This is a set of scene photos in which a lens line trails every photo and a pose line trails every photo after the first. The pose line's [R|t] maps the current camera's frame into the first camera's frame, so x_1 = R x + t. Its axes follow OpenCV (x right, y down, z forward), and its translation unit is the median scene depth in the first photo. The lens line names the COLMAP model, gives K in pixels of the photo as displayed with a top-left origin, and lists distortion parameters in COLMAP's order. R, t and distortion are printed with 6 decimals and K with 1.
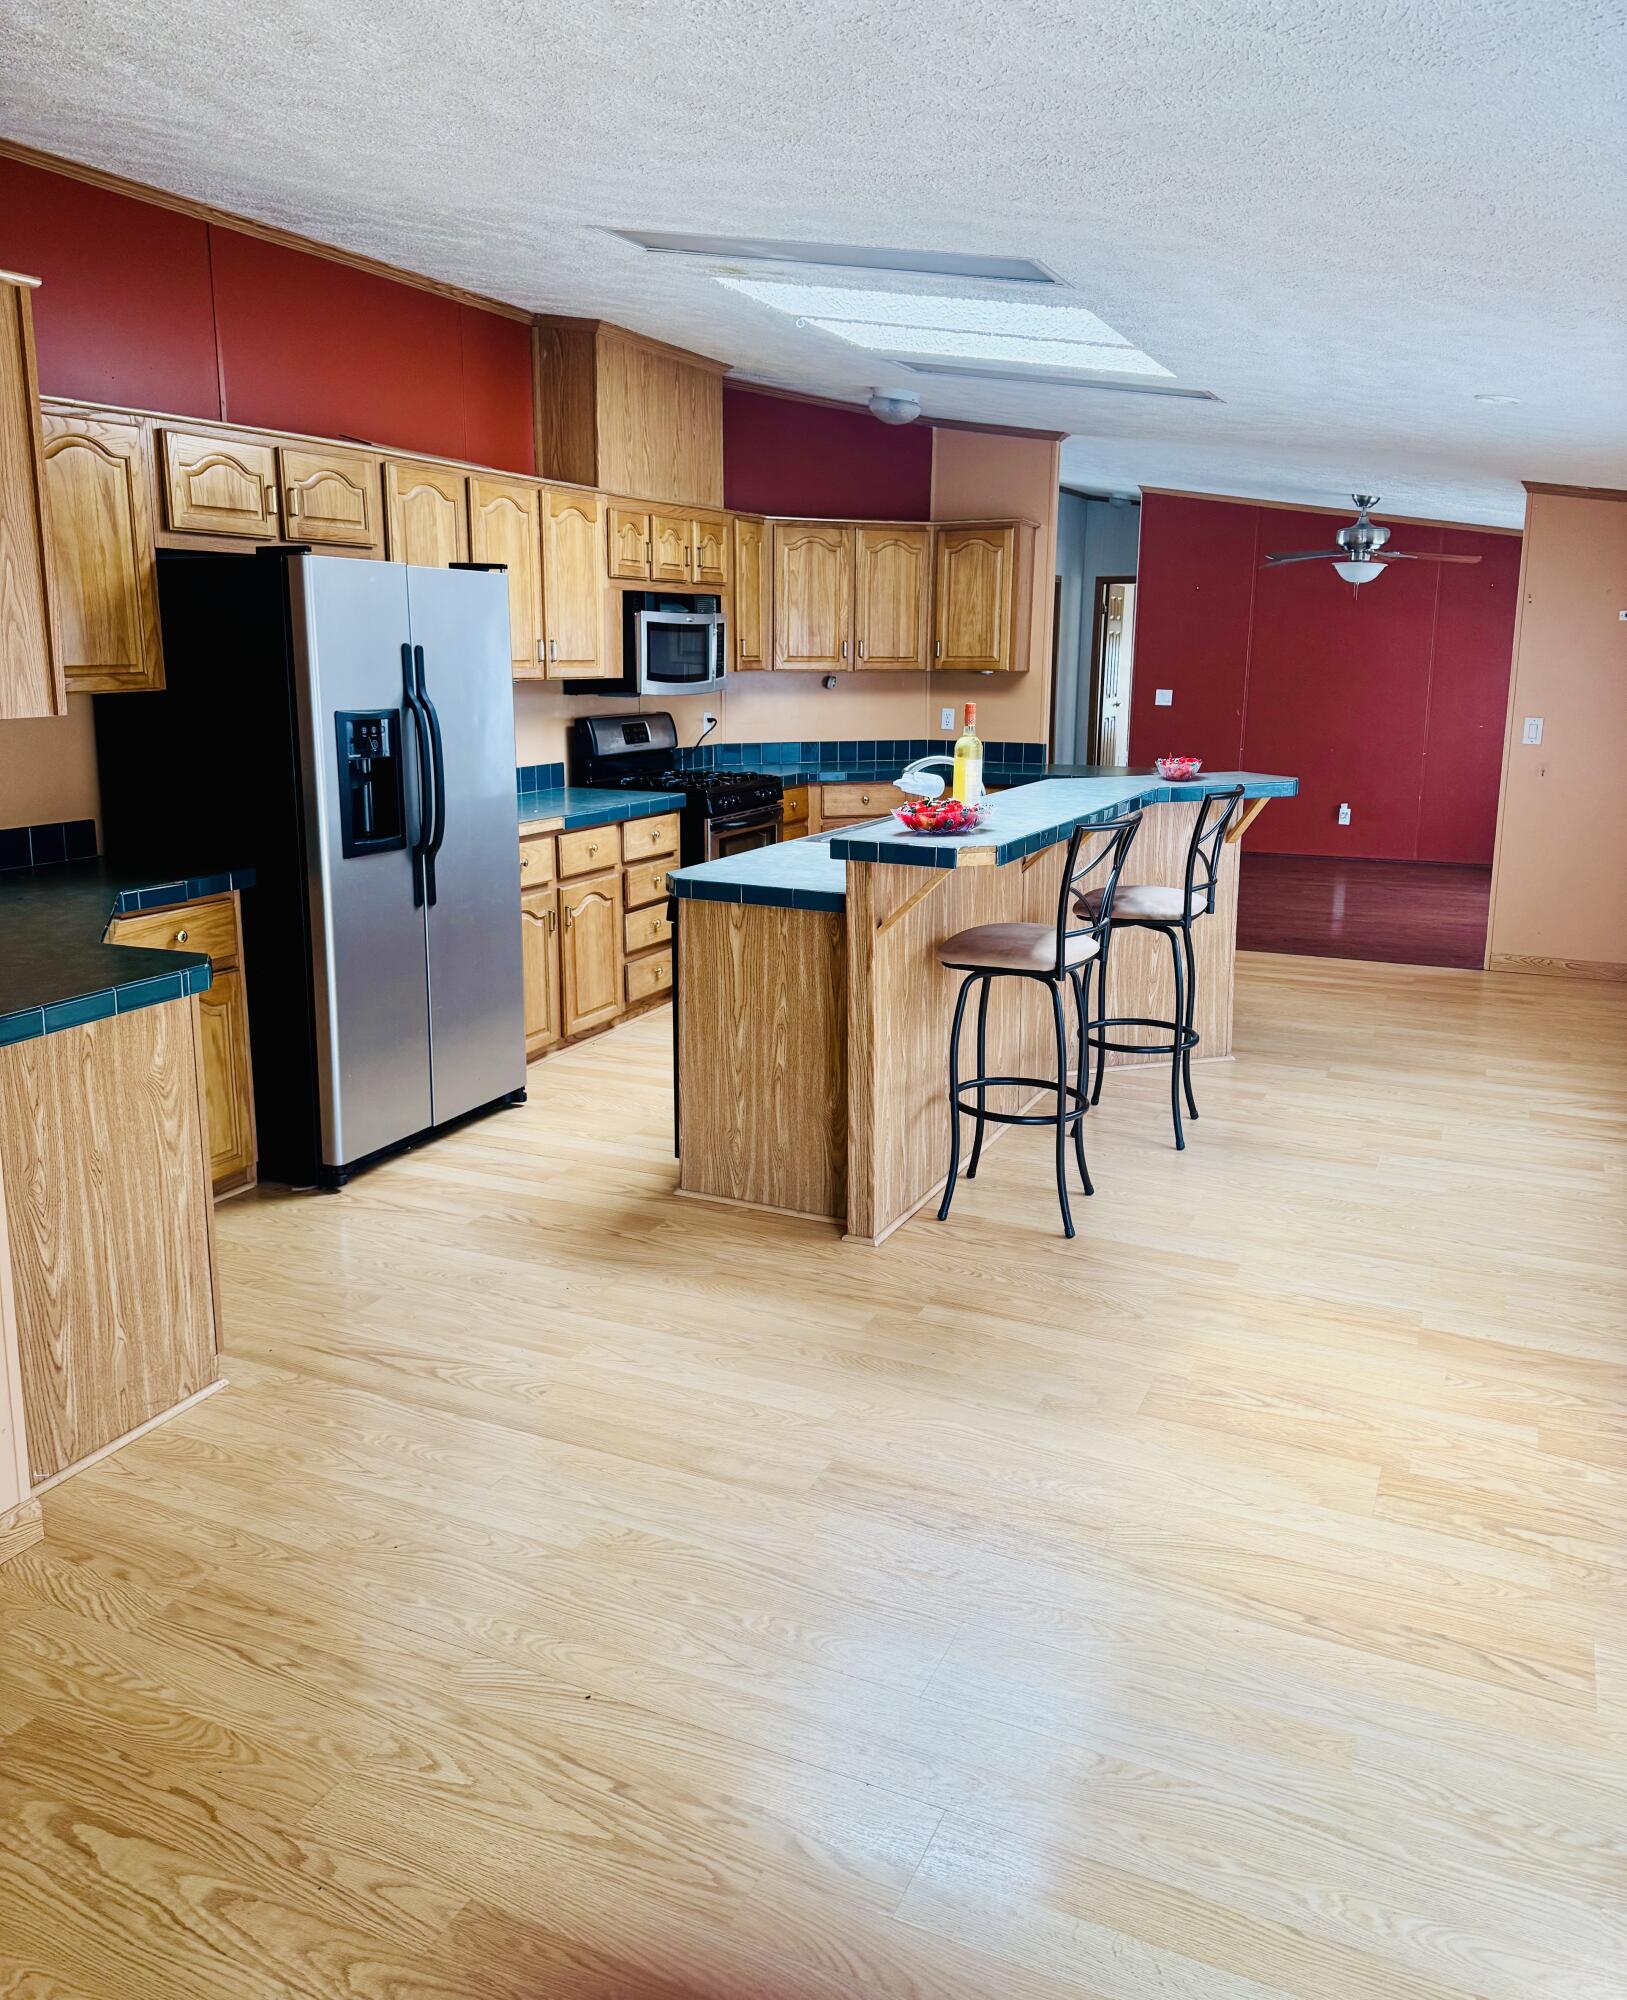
lens RADIAL K [[1503.2, 0, 812.7], [0, 1503.2, 1001.0], [0, 0, 1]] dist [0.025251, 0.000964]
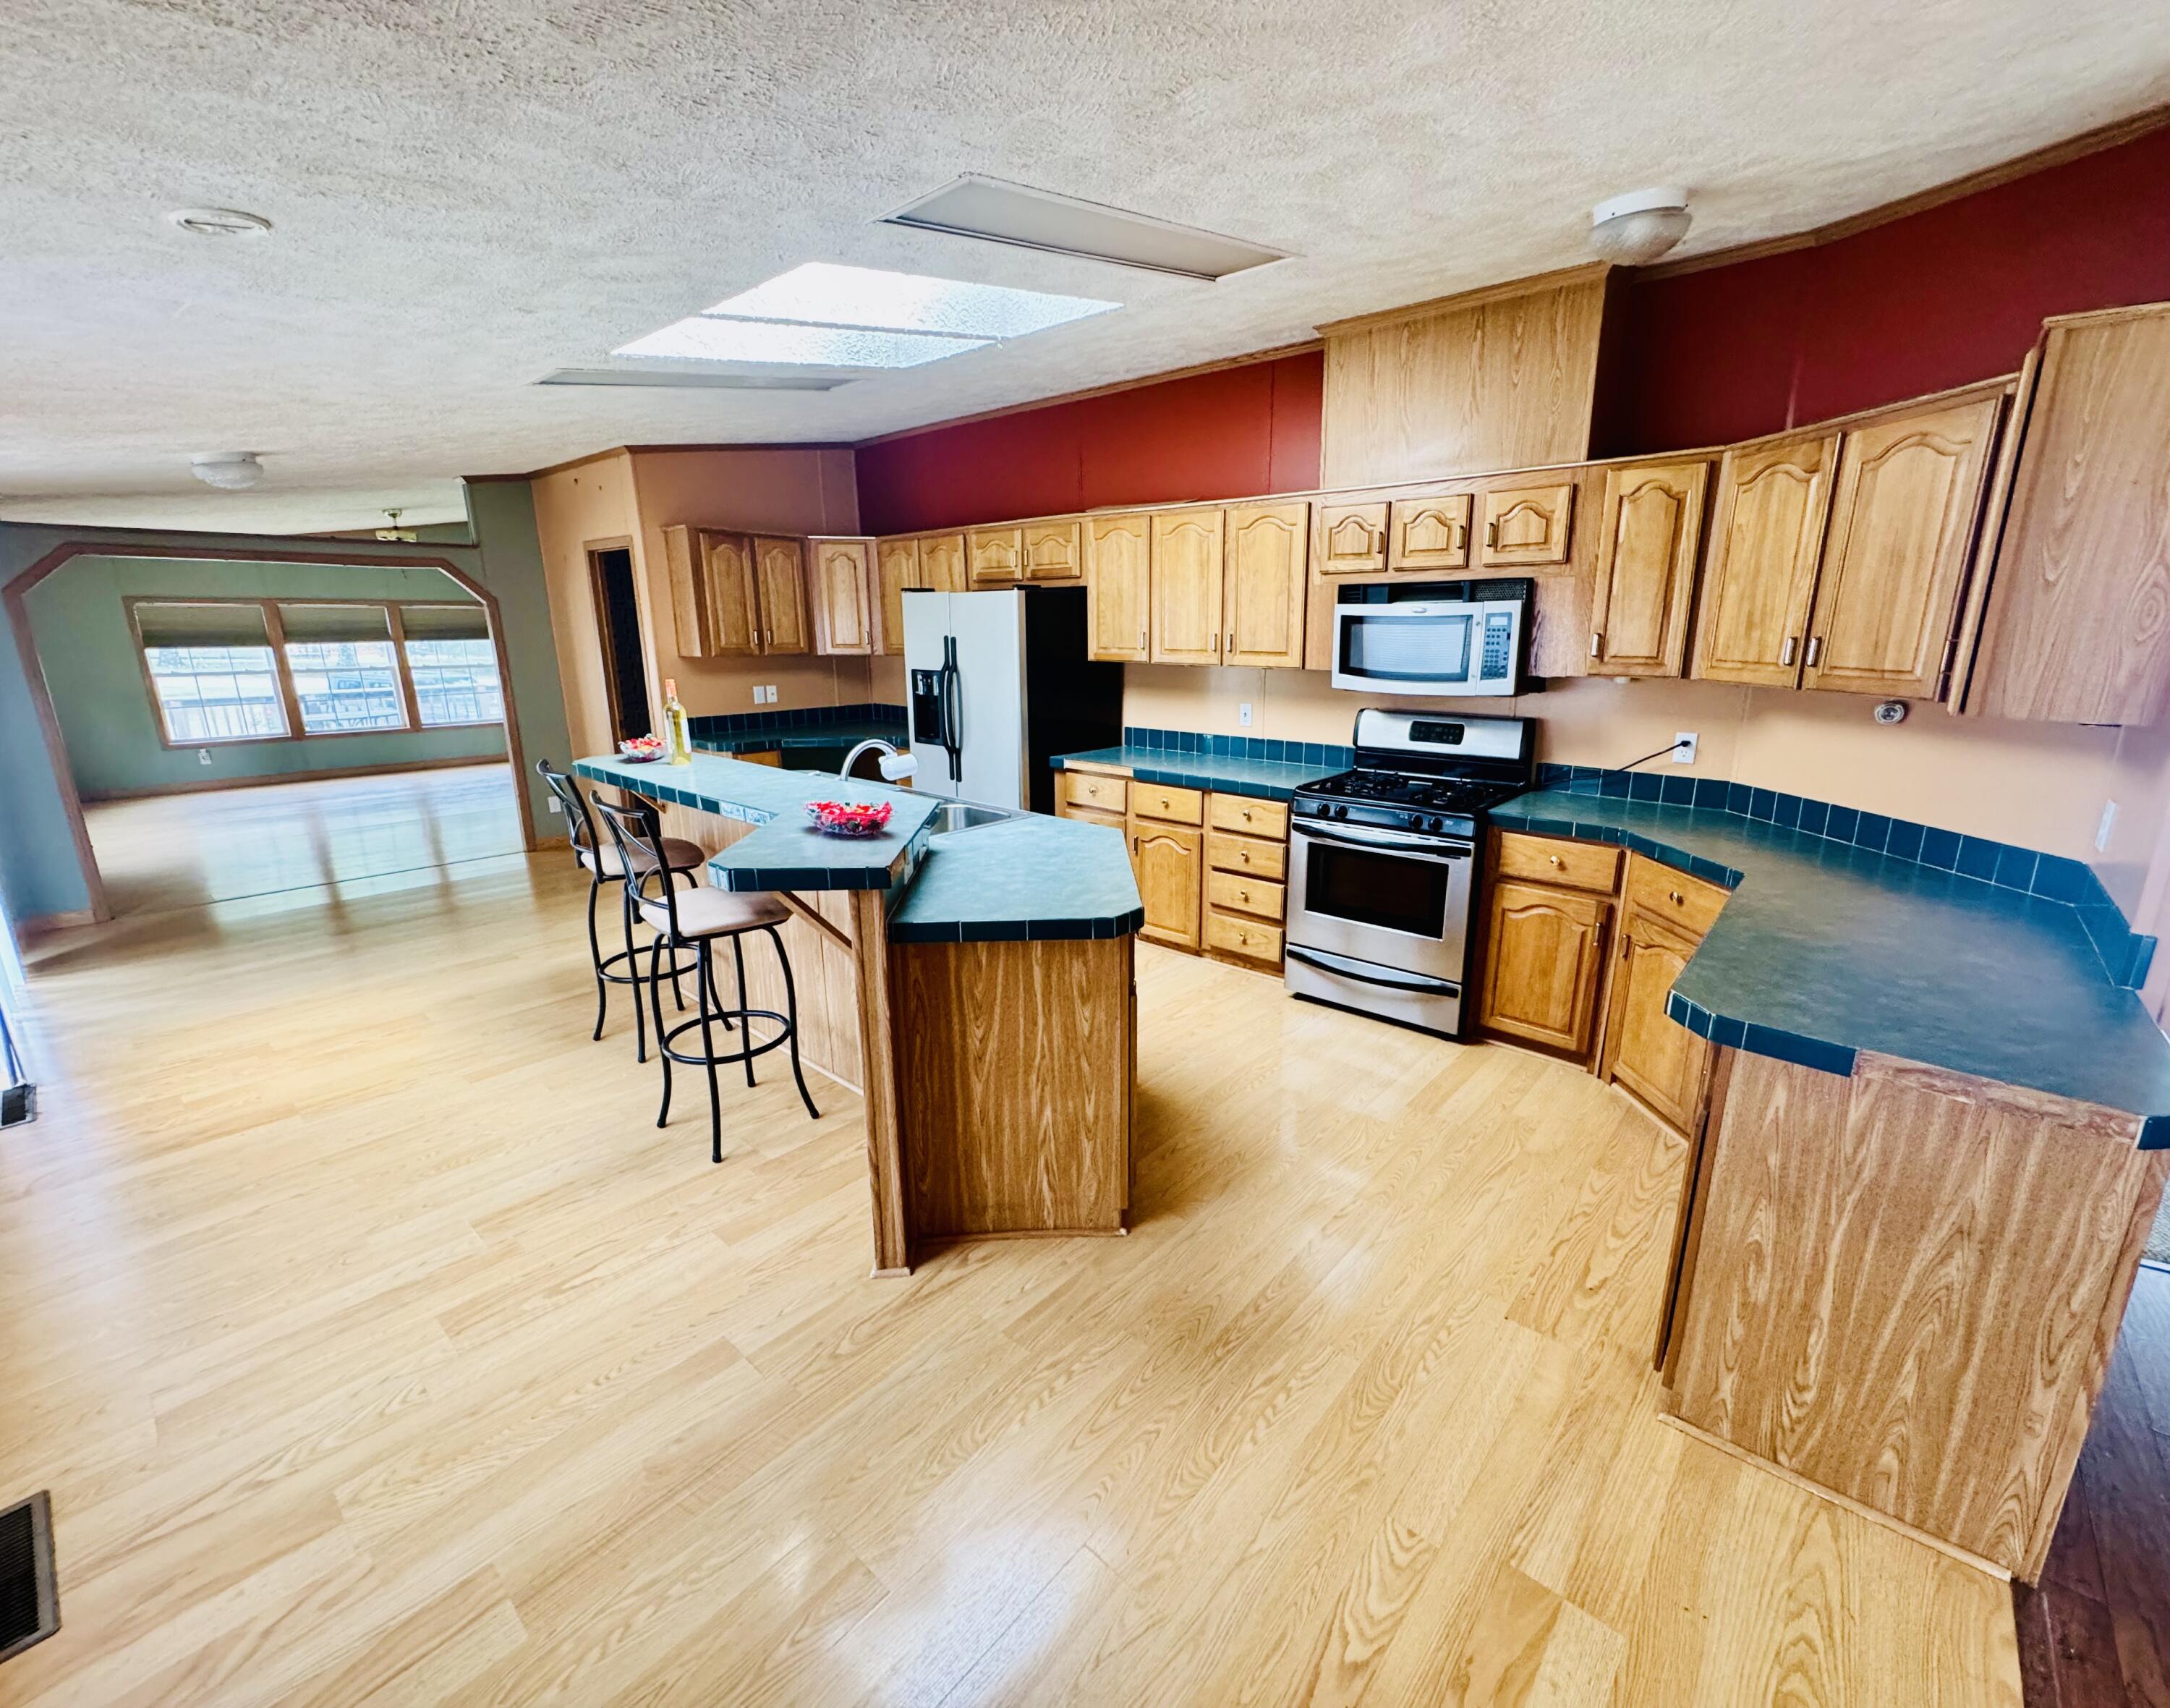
lens RADIAL K [[918.3, 0, 1090.8], [0, 918.3, 847.6], [0, 0, 1]] dist [0.015141, 0.000318]
pose [[-0.288617, 0.224473, -0.930759, 0.700955], [-0.221788, 0.930012, 0.293067, -0.328767], [0.931402, 0.291015, -0.218632, 1.342256]]
